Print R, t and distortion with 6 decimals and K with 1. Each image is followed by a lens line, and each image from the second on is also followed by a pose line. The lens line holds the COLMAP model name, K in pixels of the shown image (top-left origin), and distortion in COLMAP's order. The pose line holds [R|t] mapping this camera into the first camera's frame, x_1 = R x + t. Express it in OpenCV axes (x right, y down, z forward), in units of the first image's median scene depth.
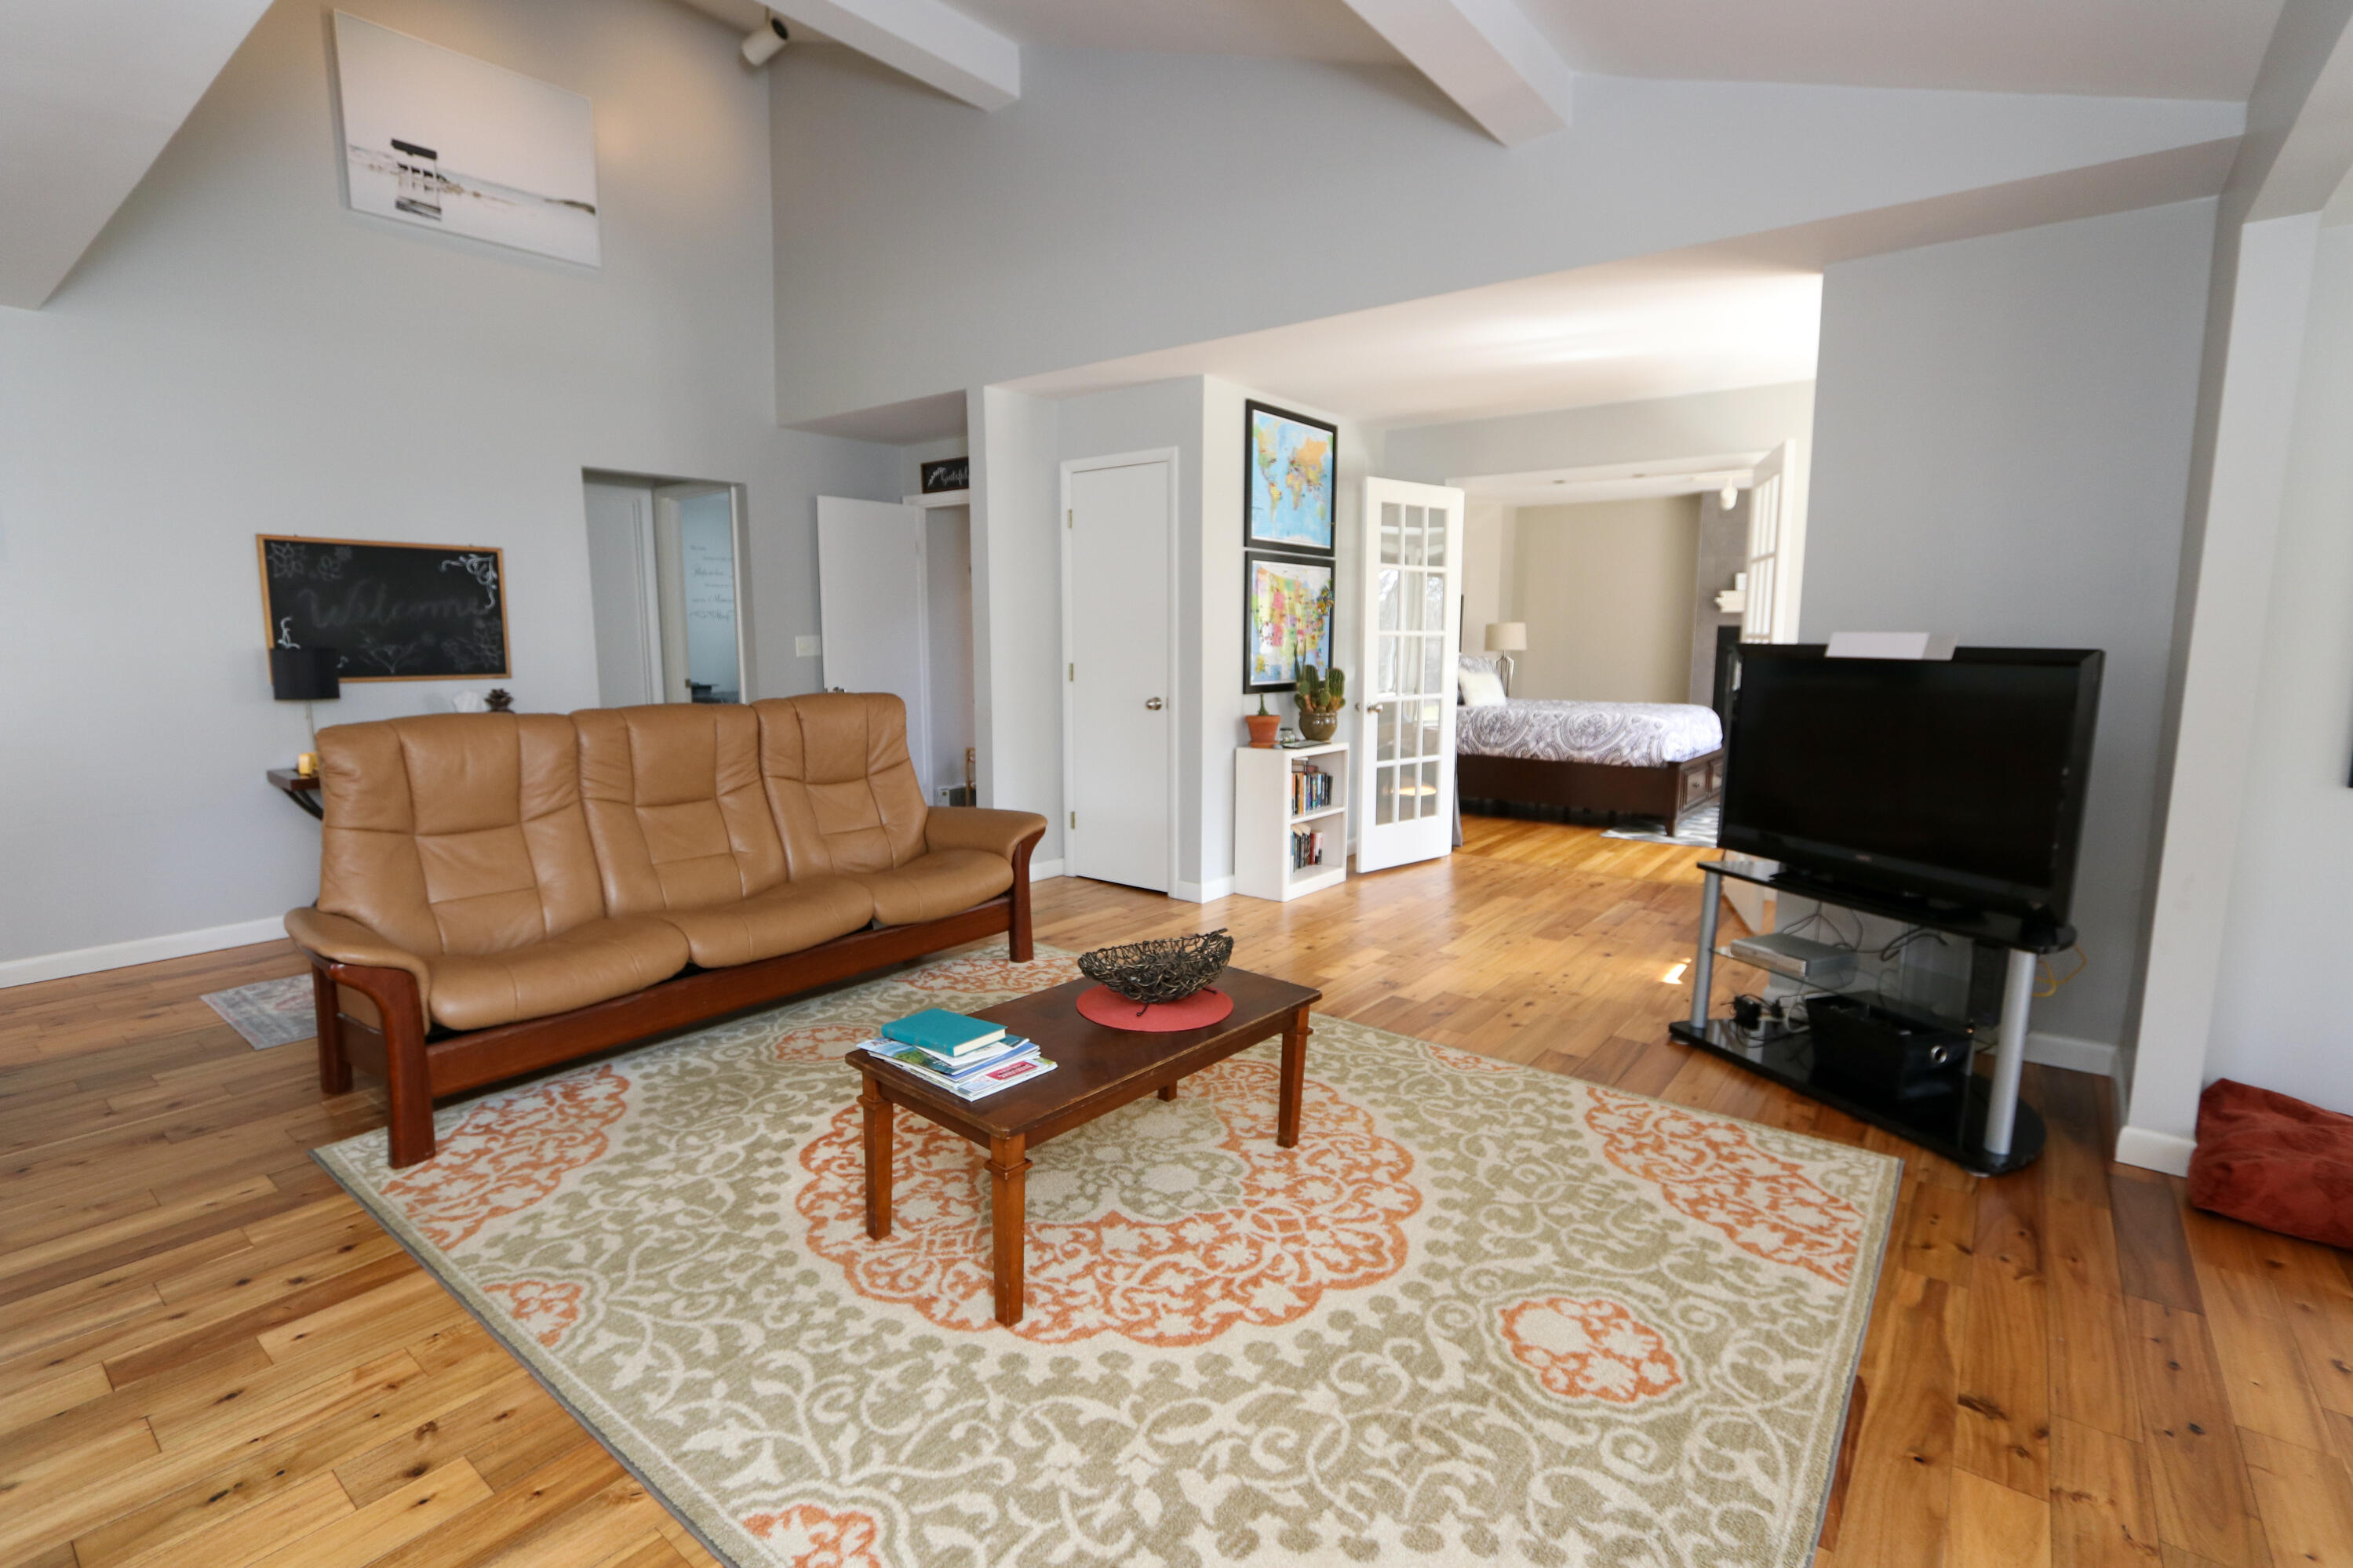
lens RADIAL K [[1098.9, 0, 1152.2], [0, 1098.9, 787.0], [0, 0, 1]] dist [-0.013181, 0.000747]
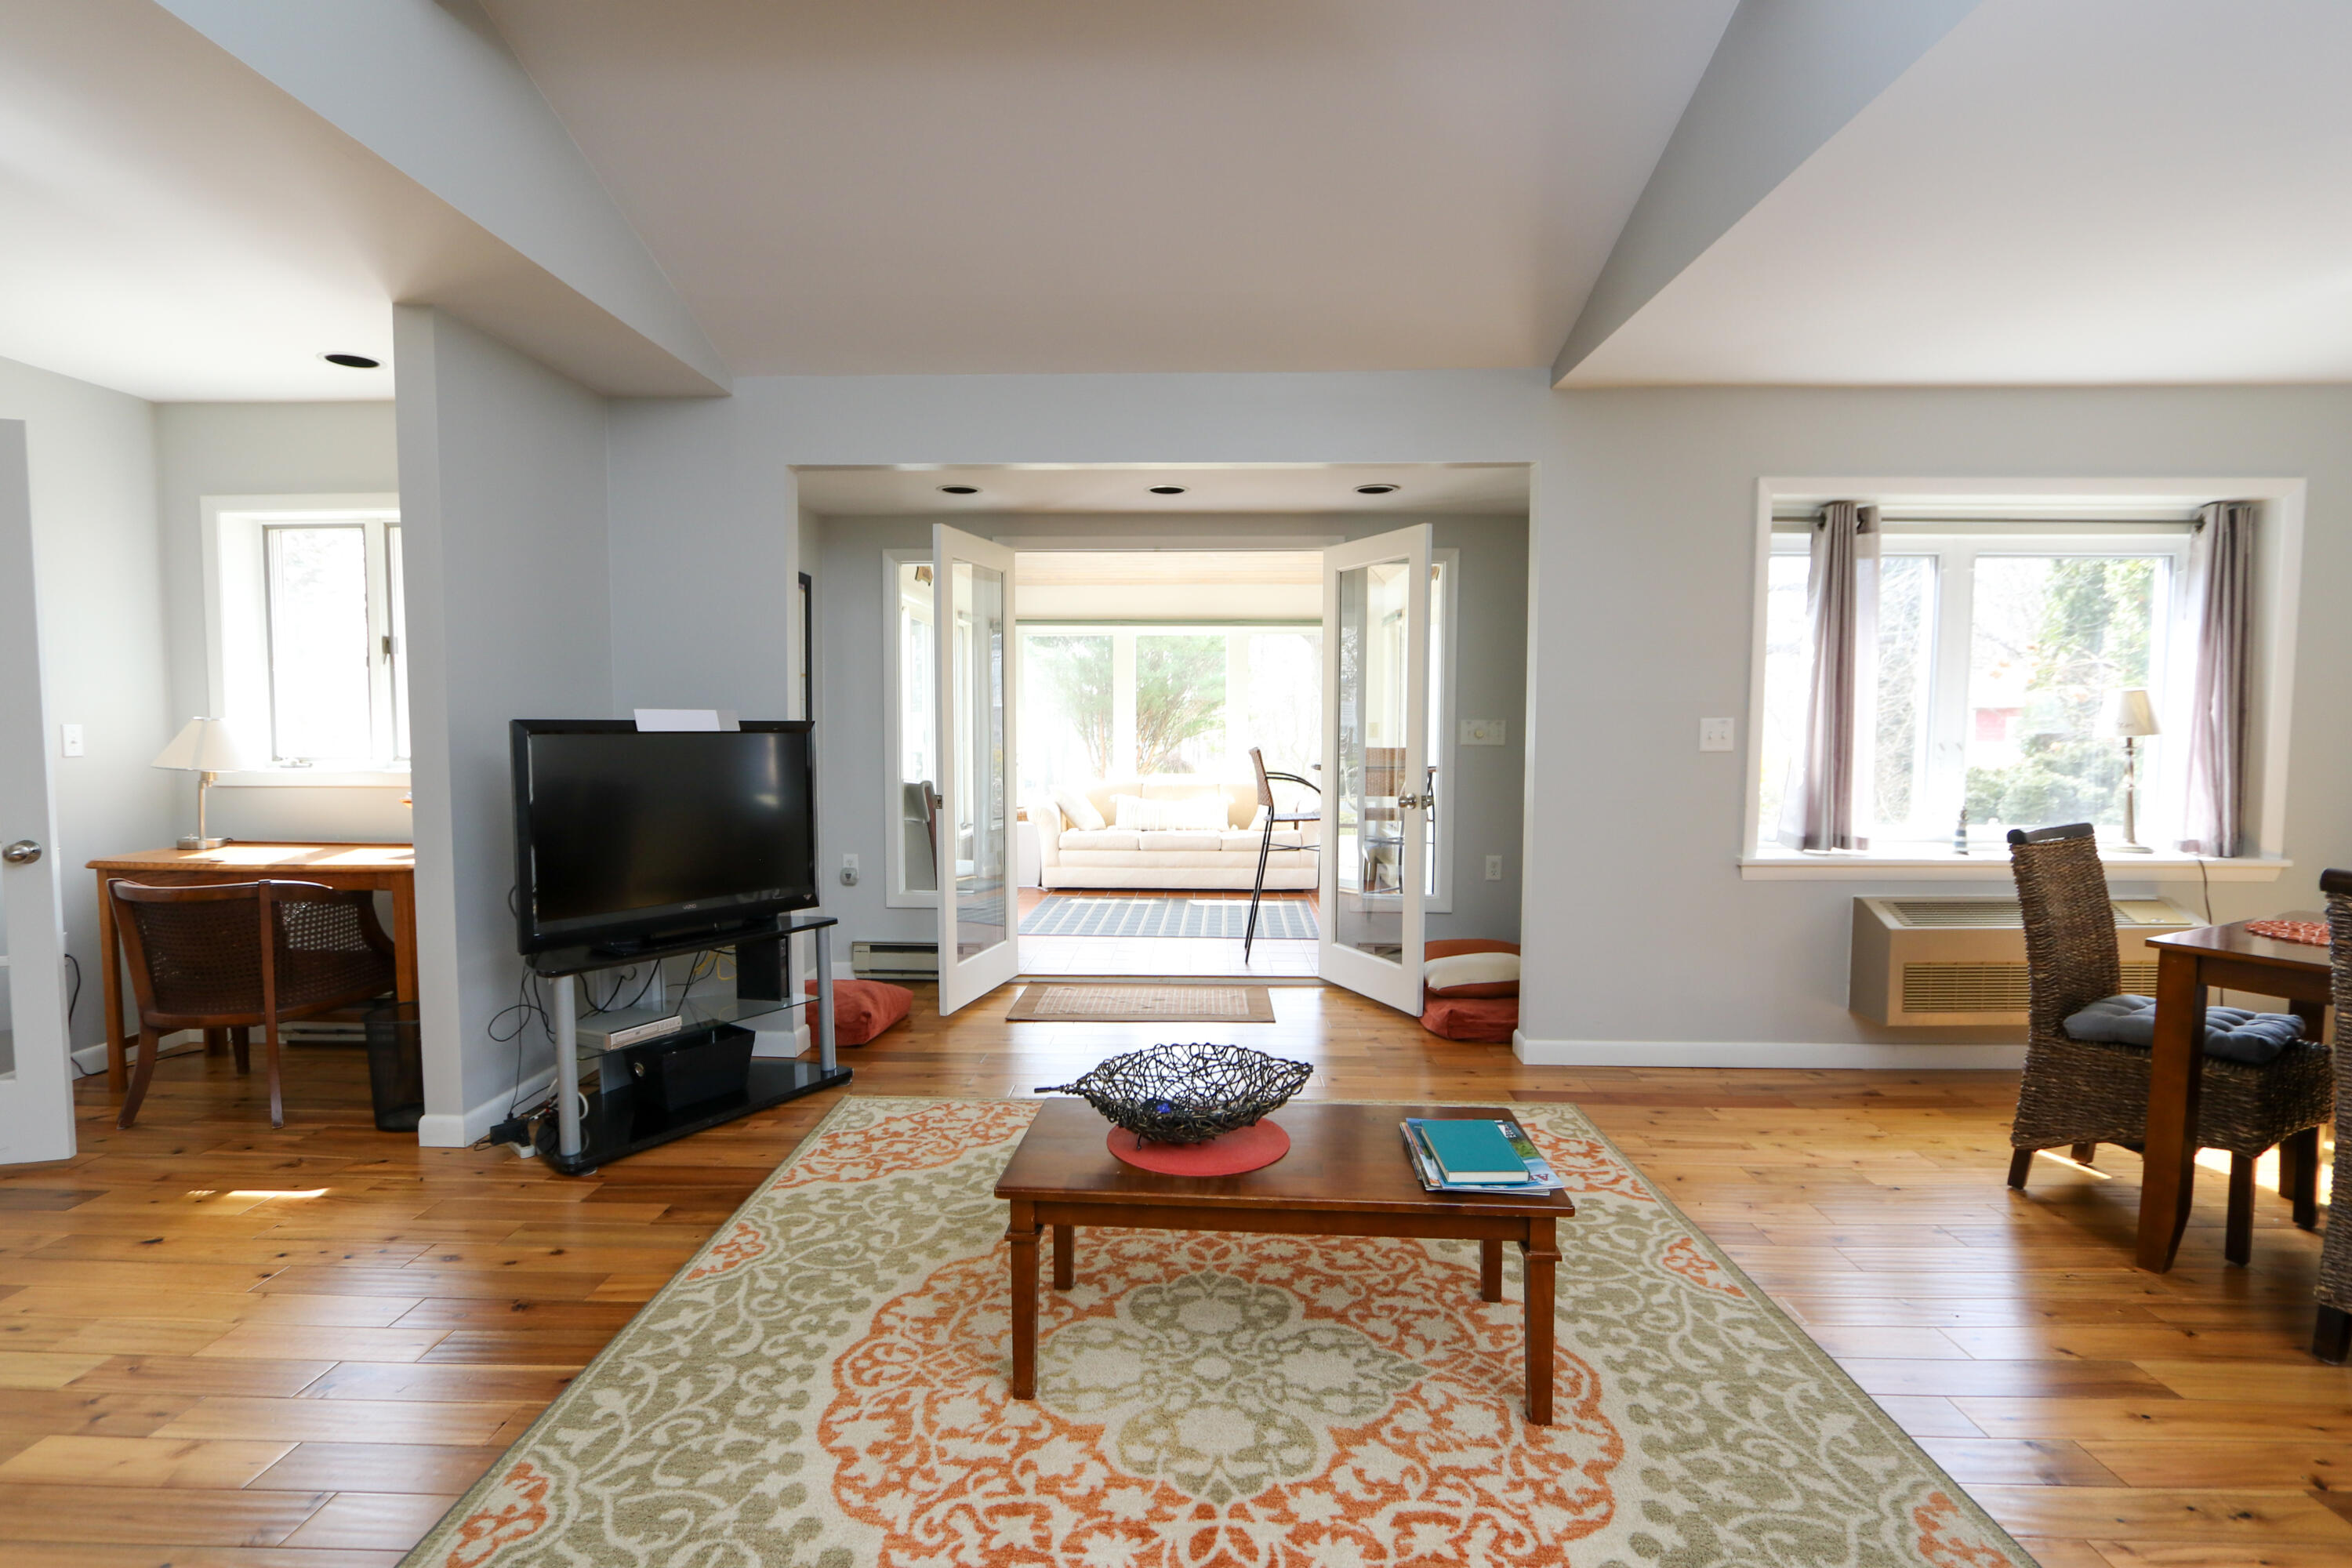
lens RADIAL K [[1105.5, 0, 1183.5], [0, 1105.5, 790.1], [0, 0, 1]] dist [-0.016588, -0.000273]
pose [[-0.616614, -0.050787, 0.785625, -0.697376], [0.108243, 0.982970, 0.148502, -0.210994], [-0.779788, 0.176607, -0.600616, 1.587301]]
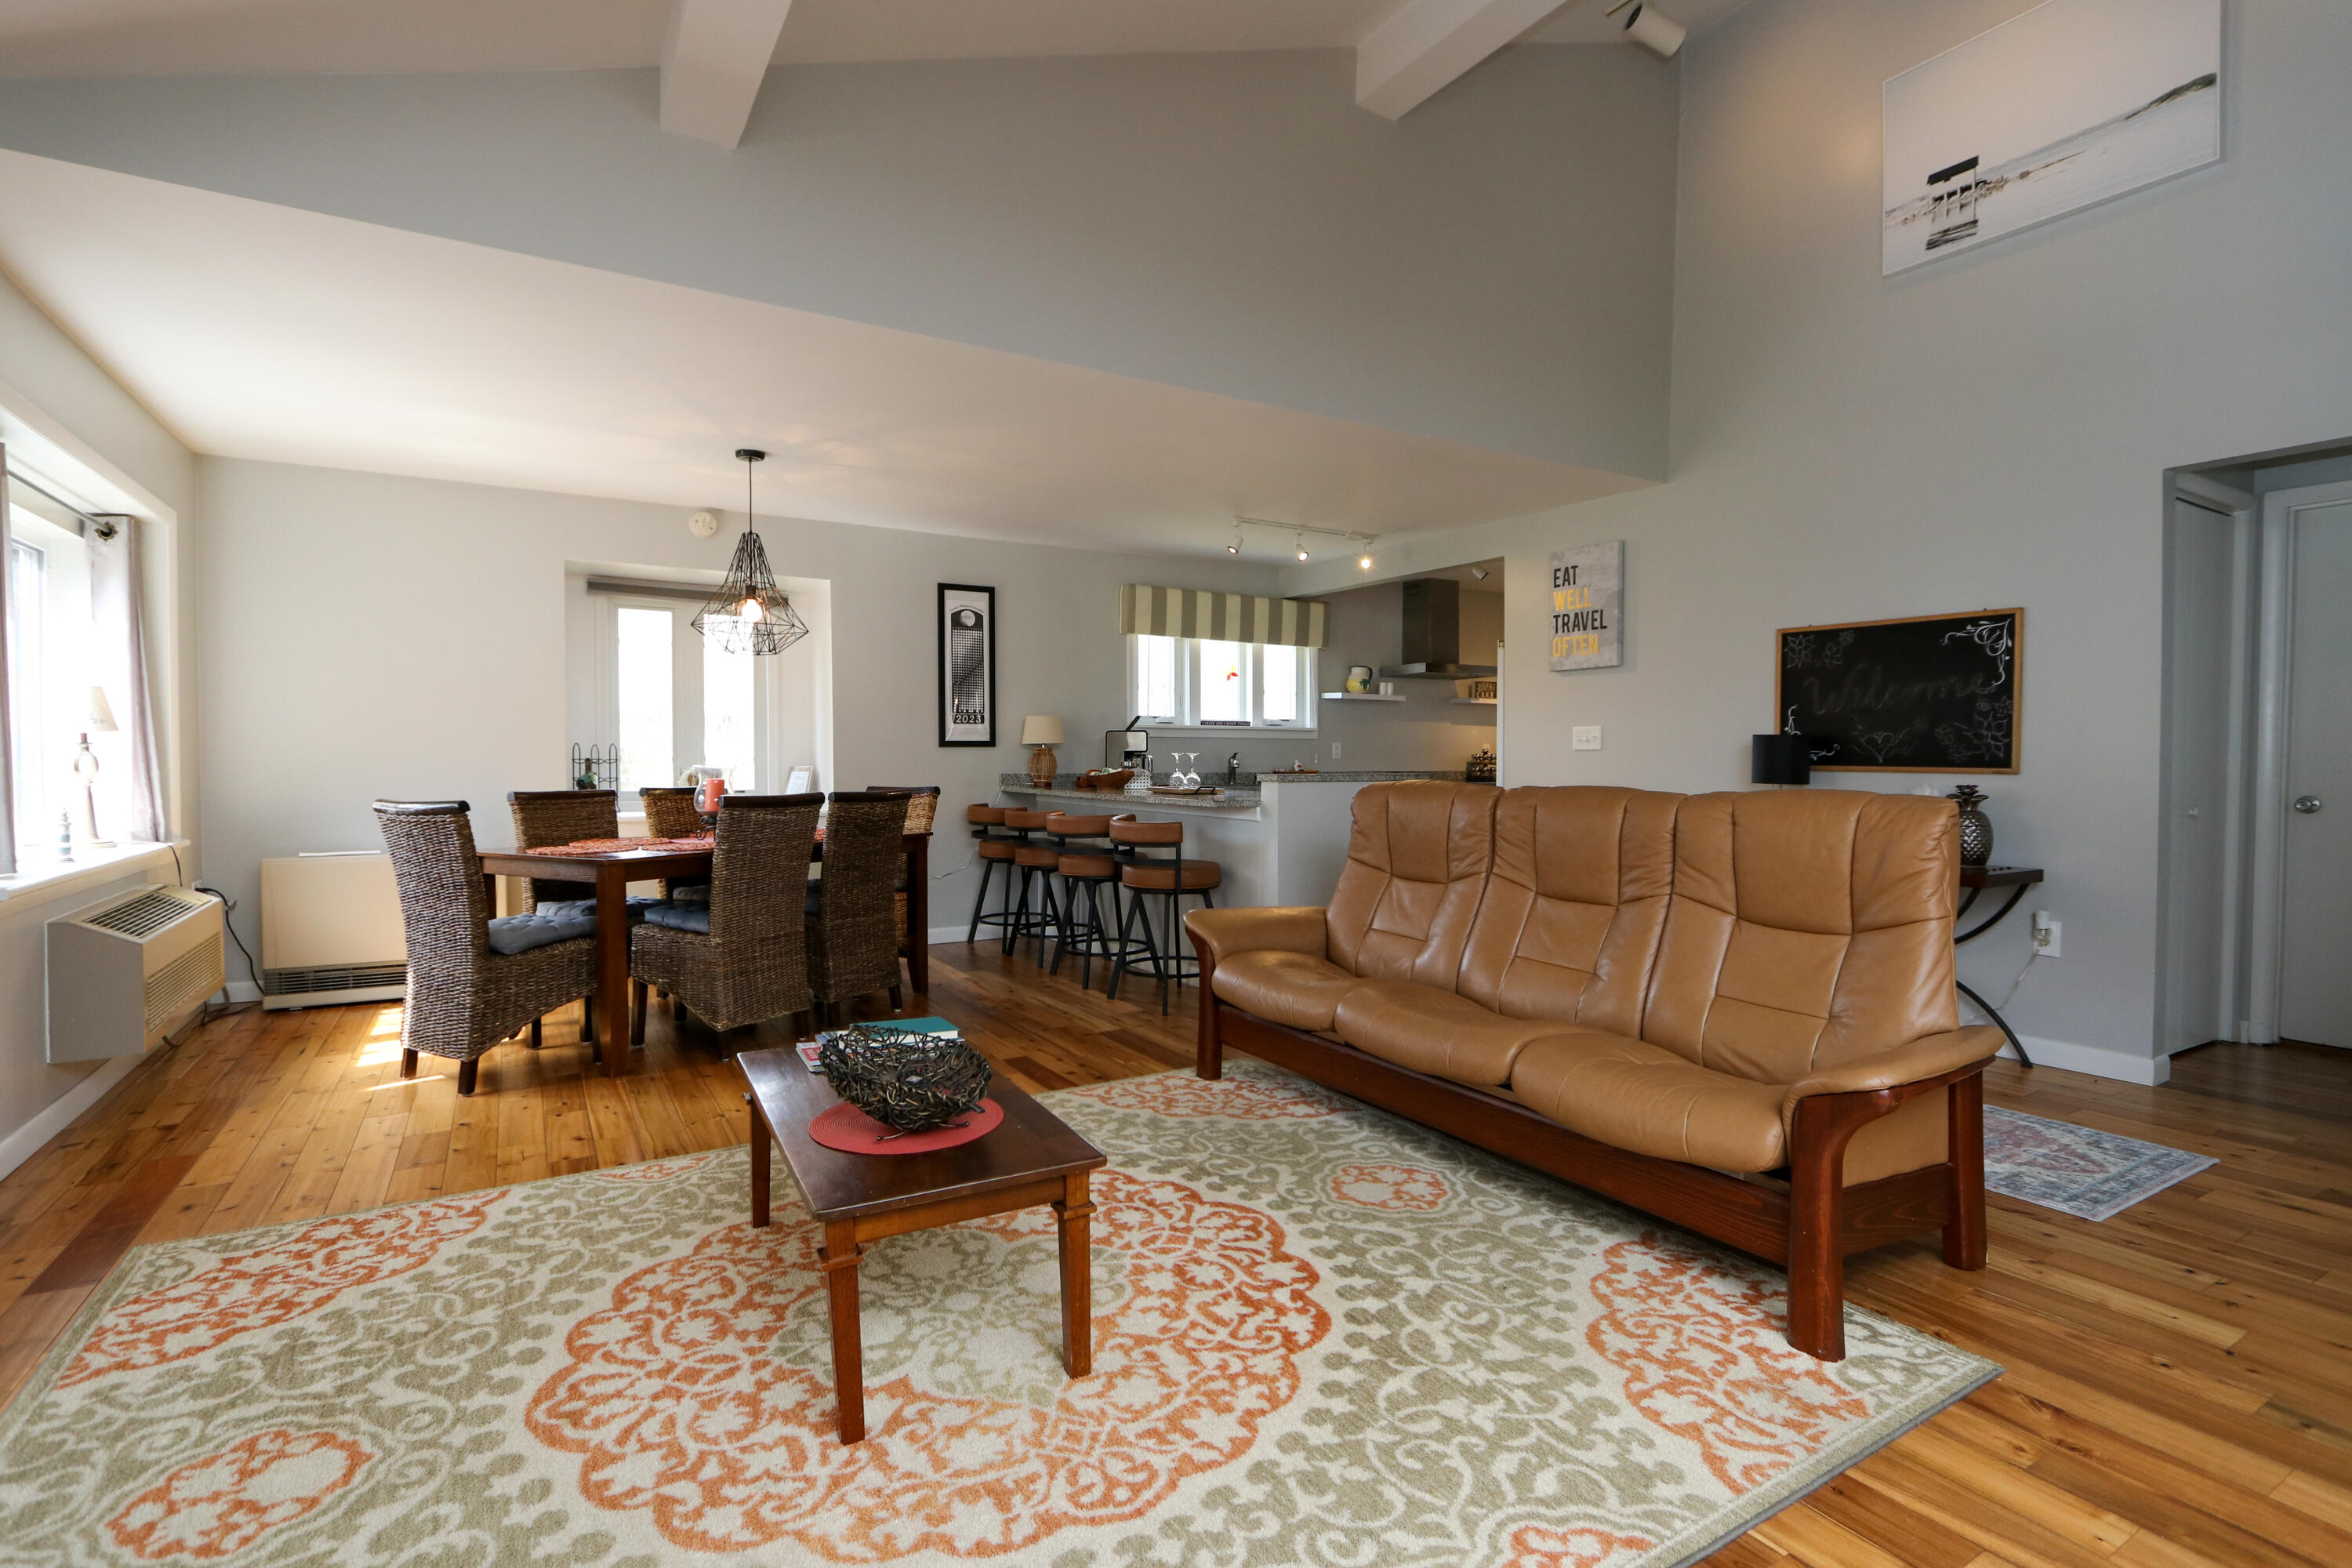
lens RADIAL K [[1098.6, 0, 1151.8], [0, 1098.6, 787.0], [0, 0, 1]] dist [-0.013181, 0.000747]
pose [[-0.357914, 0.026525, -0.933378, 0.751821], [-0.134011, 0.987789, 0.079460, -0.150641], [0.924088, 0.153522, -0.349989, 1.528478]]
